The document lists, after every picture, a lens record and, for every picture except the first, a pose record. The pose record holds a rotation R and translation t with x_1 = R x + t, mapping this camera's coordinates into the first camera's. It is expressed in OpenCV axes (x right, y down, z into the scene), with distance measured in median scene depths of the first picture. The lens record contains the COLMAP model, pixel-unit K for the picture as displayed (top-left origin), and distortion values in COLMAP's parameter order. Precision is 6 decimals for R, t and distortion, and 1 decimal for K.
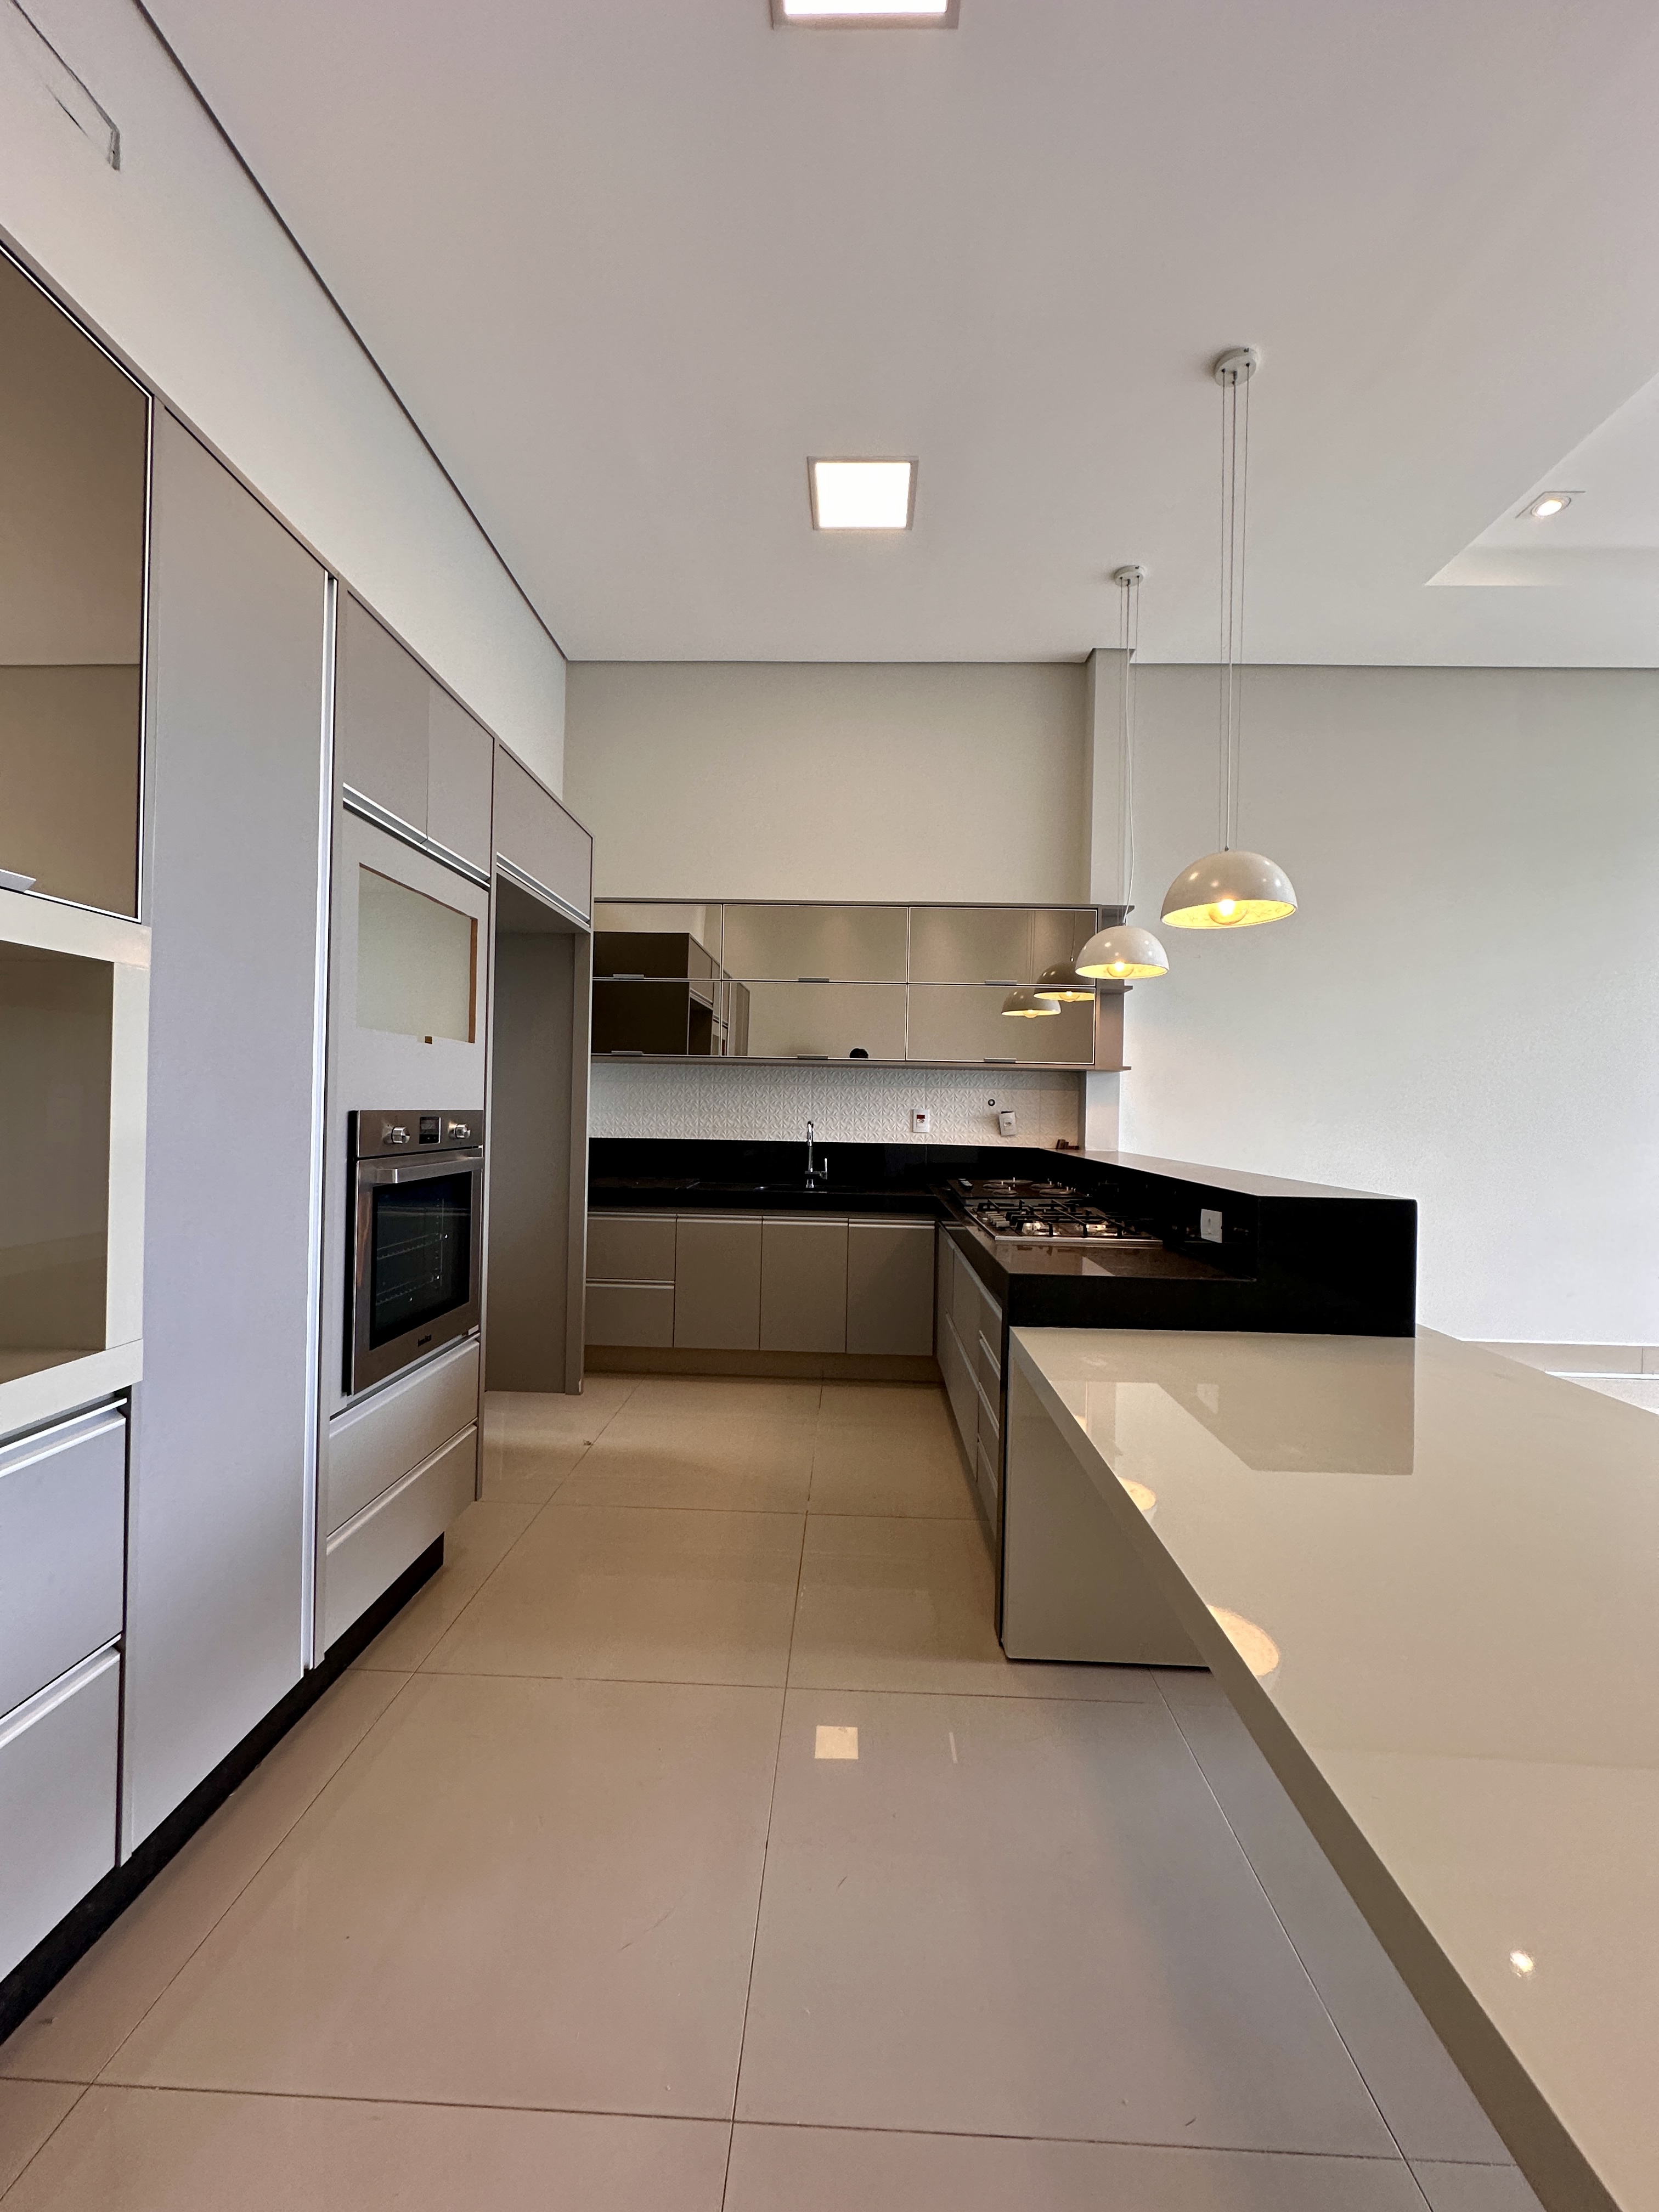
lens RADIAL K [[878.0, 0, 829.5], [0, 878.0, 1106.0], [0, 0, 1]] dist [-0.003680, 0.000324]
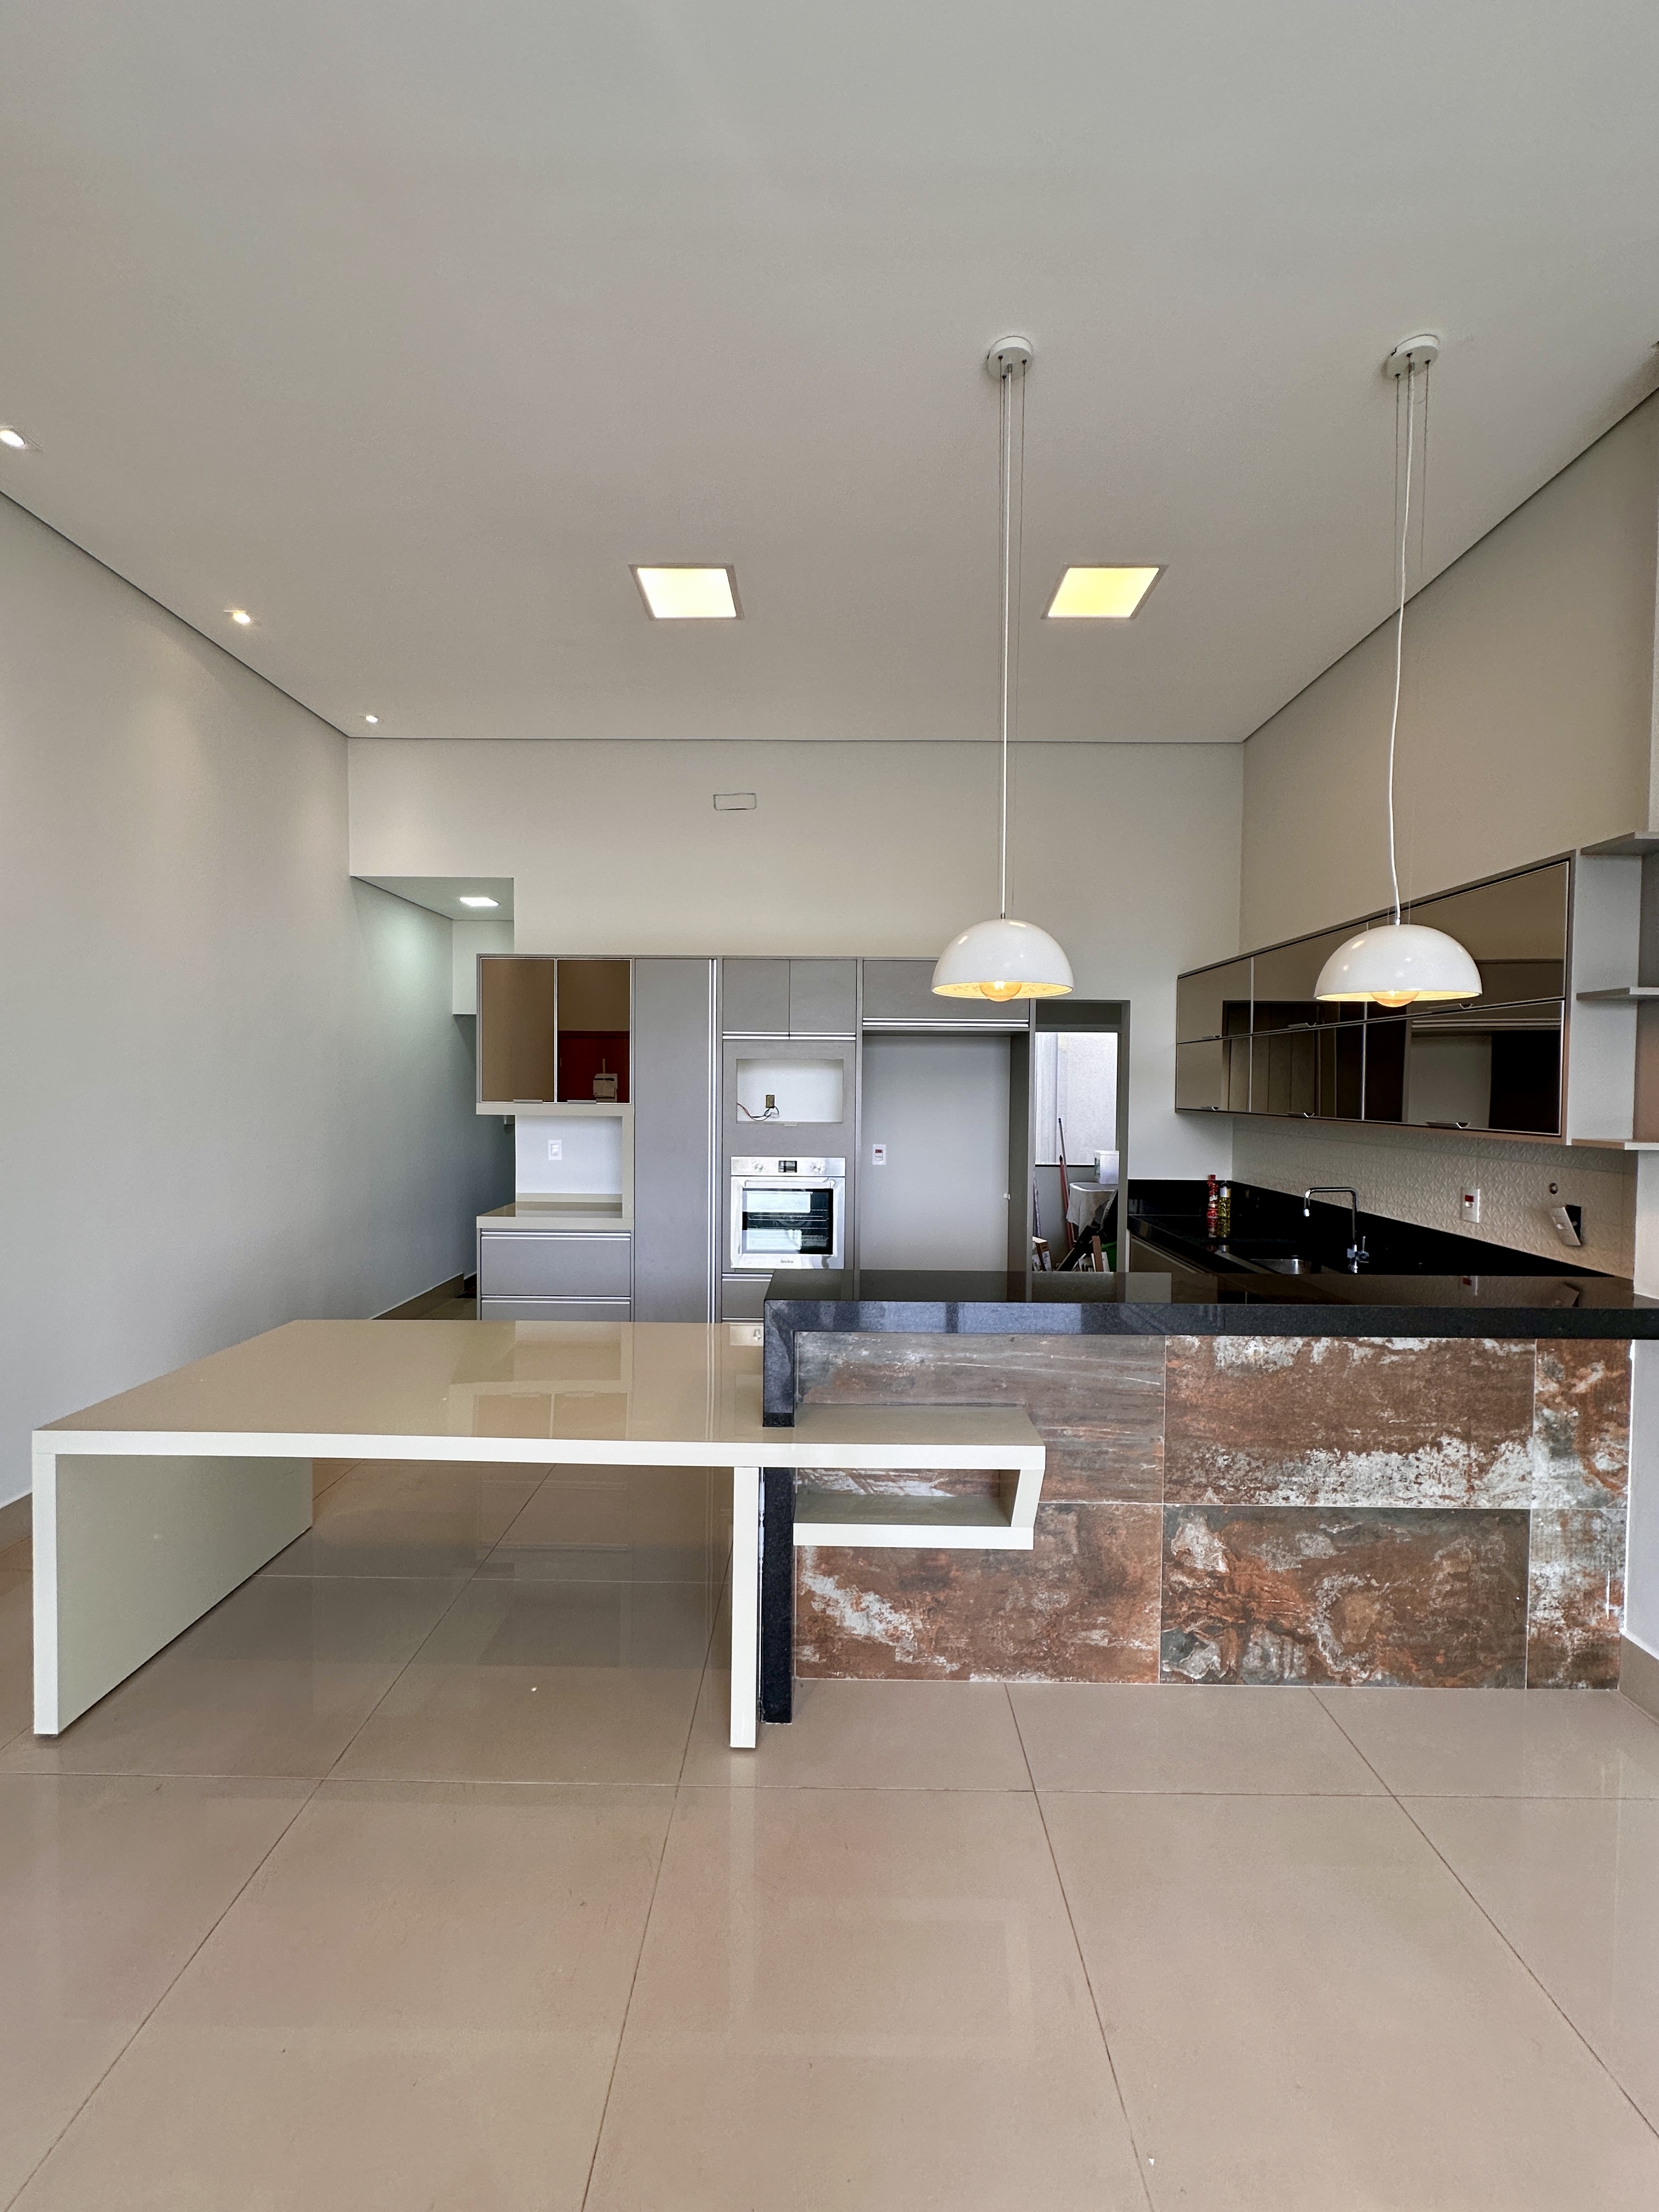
lens RADIAL K [[884.8, 0, 829.5], [0, 884.8, 1106.0], [0, 0, 1]] dist [0.001212, -0.000024]
pose [[0.023300, 0.004858, -0.999717, 0.820289], [-0.006251, 0.999969, 0.004714, -0.063489], [0.999709, 0.006140, 0.023330, 0.492210]]
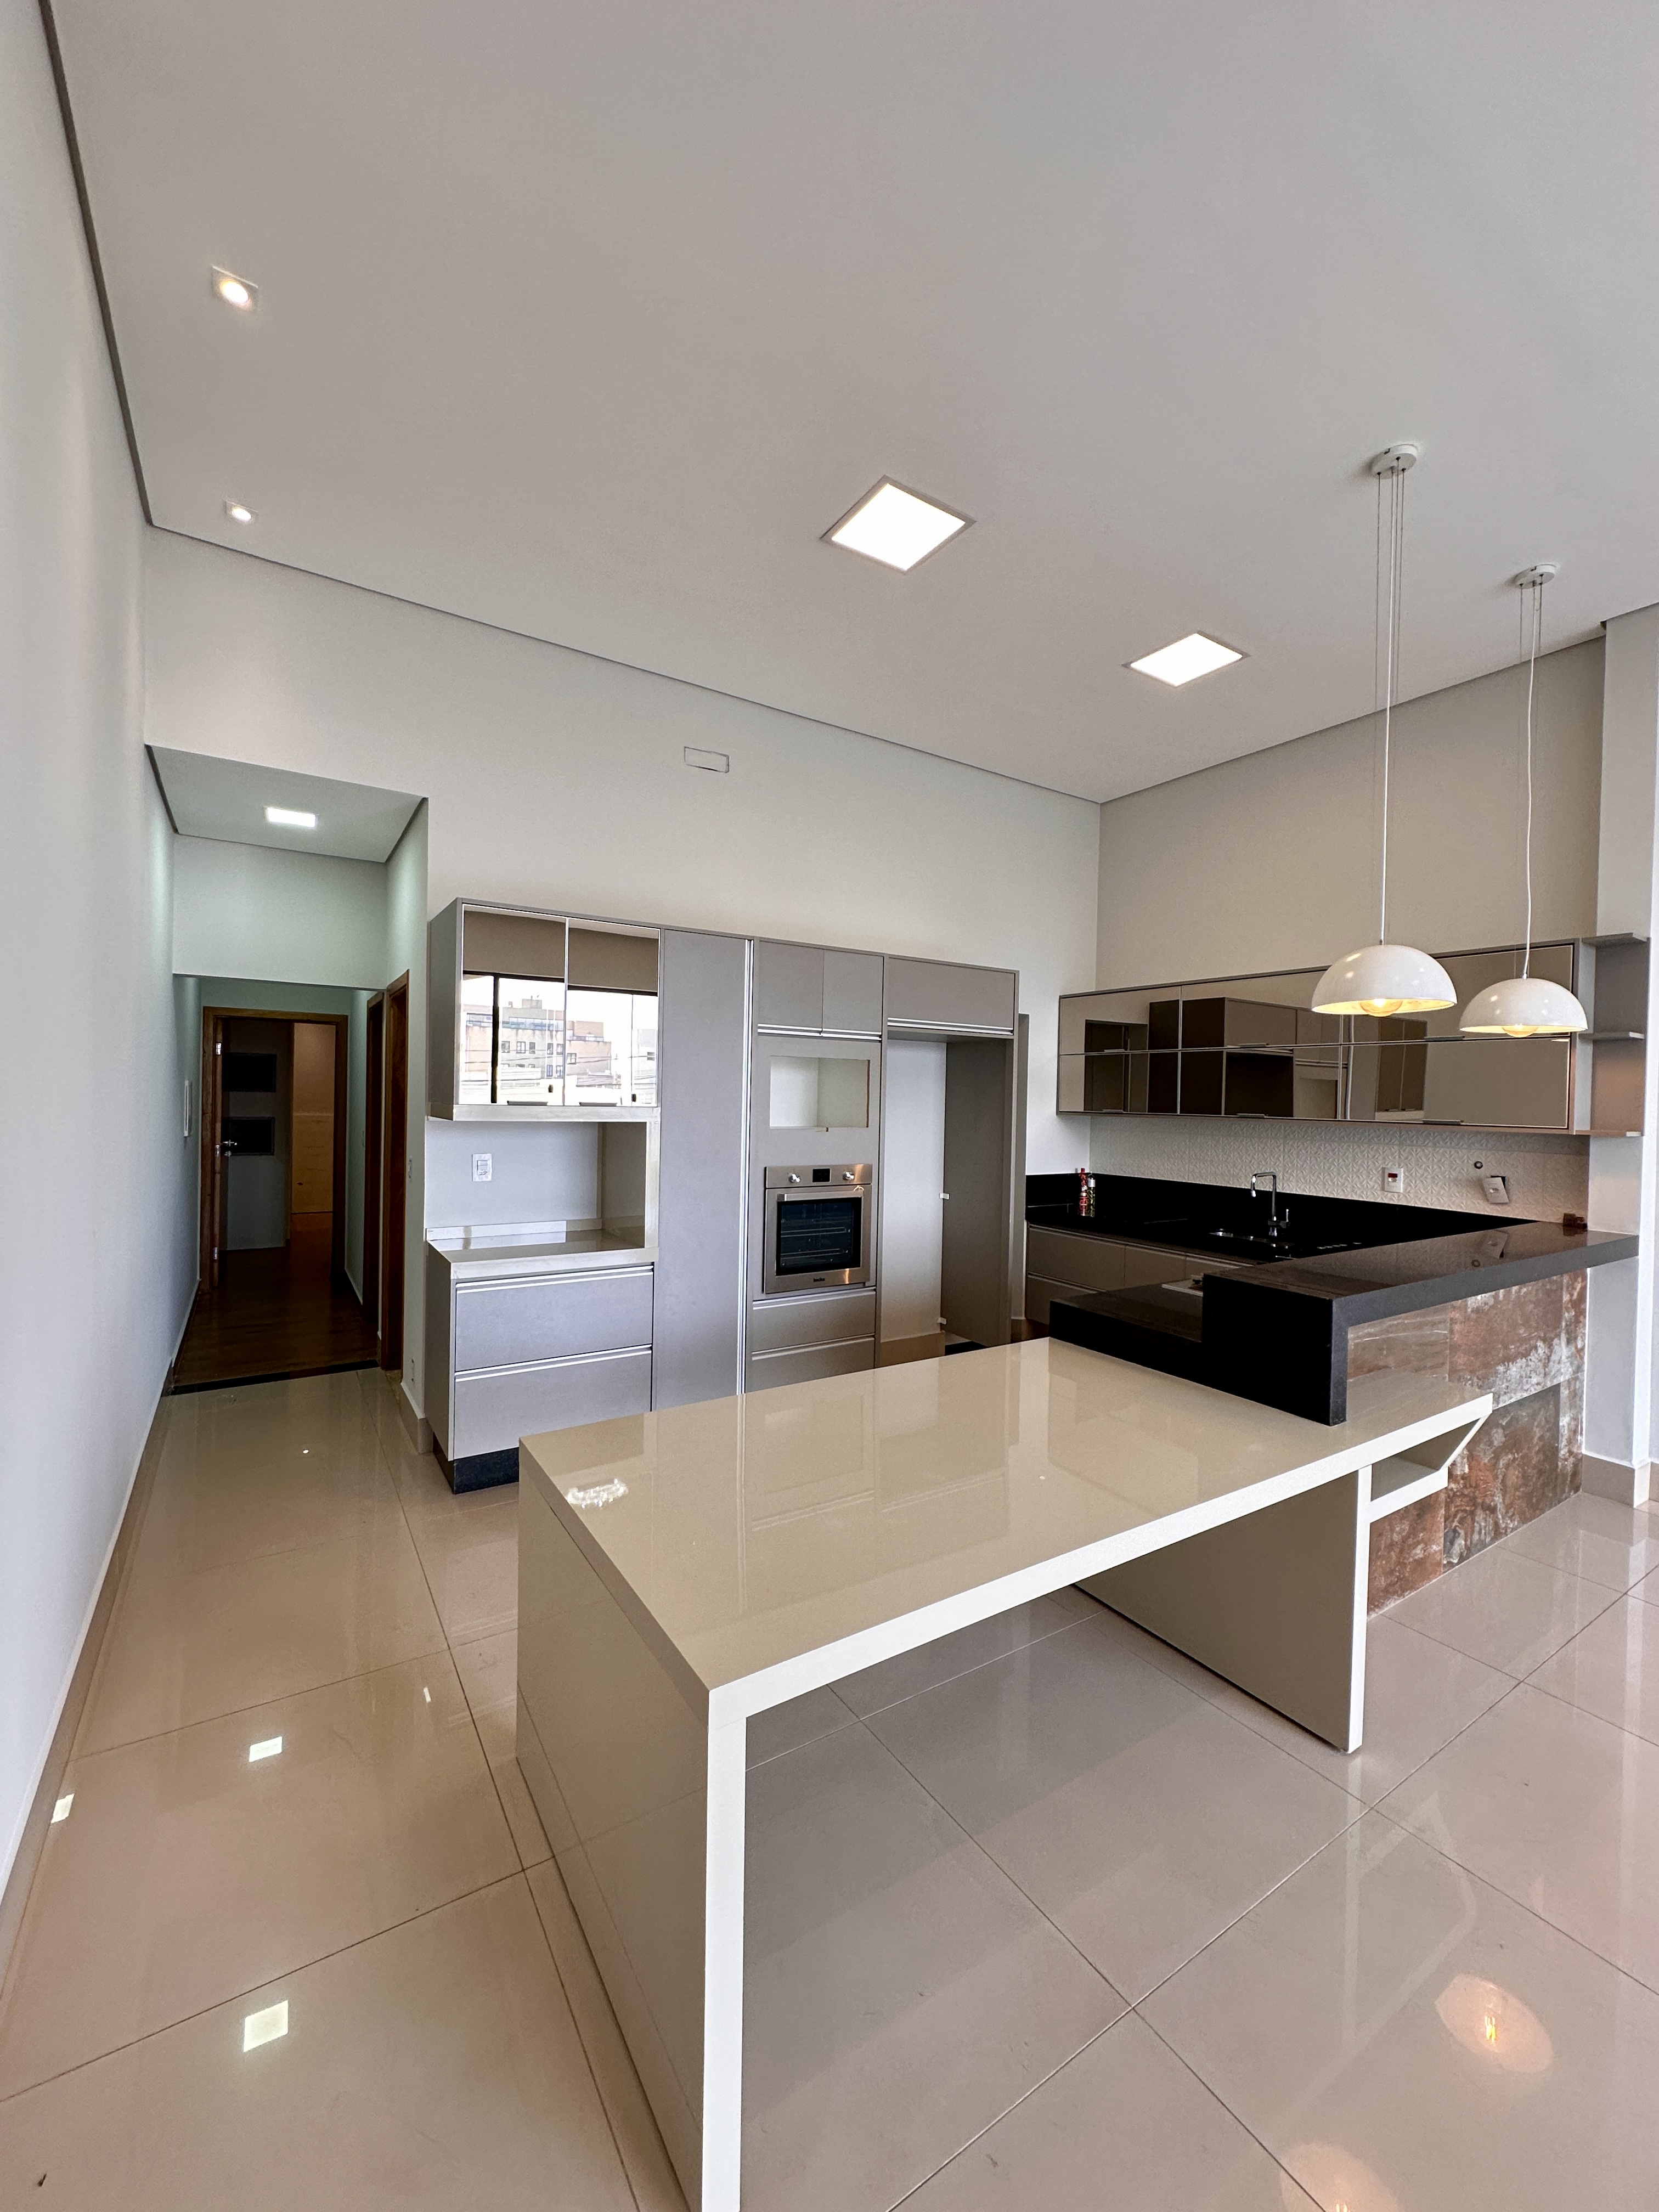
lens RADIAL K [[878.0, 0, 829.5], [0, 878.0, 1106.0], [0, 0, 1]] dist [-0.003680, 0.000324]
pose [[0.569179, 0.000149, -0.822213, 0.562008], [-0.007755, 0.999956, -0.005187, -0.056249], [0.822177, 0.009329, 0.569156, -0.059477]]
